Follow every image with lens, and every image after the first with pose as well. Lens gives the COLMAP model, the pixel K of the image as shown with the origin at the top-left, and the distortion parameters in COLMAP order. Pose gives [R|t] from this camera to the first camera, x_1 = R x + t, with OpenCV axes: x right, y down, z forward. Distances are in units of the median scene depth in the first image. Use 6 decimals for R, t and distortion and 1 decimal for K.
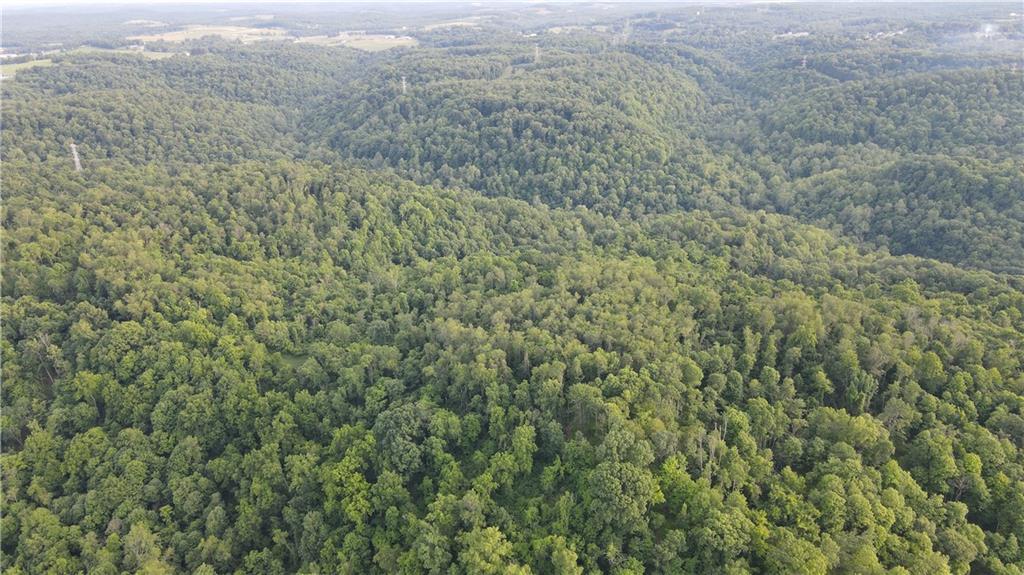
lens RADIAL K [[756.9, 0, 512.0], [0, 756.9, 287.5], [0, 0, 1]] dist [0.027657, 0.002475]
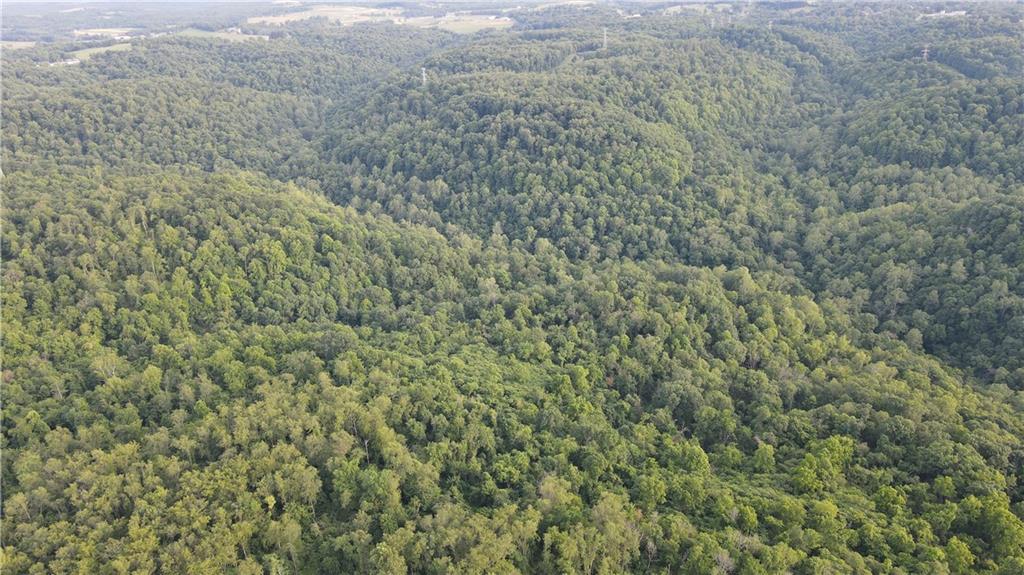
lens RADIAL K [[756.9, 0, 512.0], [0, 756.9, 287.5], [0, 0, 1]] dist [0.027657, 0.002475]
pose [[0.980305, 0.065287, -0.186387, 0.181087], [-0.060121, 0.997637, 0.033242, -0.068915], [0.188117, -0.021382, 0.981914, 0.166472]]
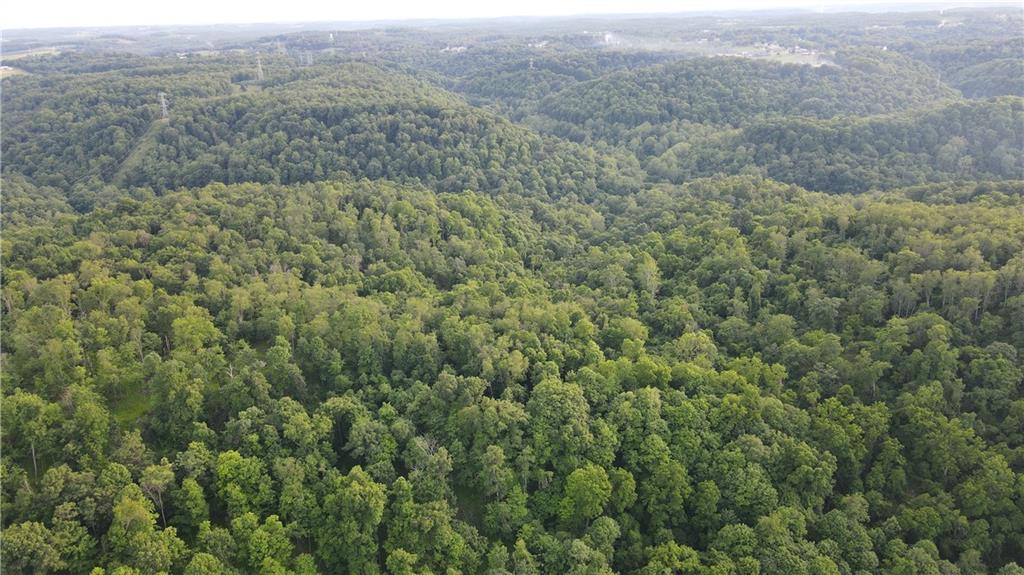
lens RADIAL K [[756.9, 0, 512.0], [0, 756.9, 287.5], [0, 0, 1]] dist [0.027657, 0.002475]
pose [[0.849787, -0.186788, 0.492922, -0.326802], [0.207395, 0.978169, 0.013123, -0.017847], [-0.484612, 0.091078, 0.869975, 0.187339]]
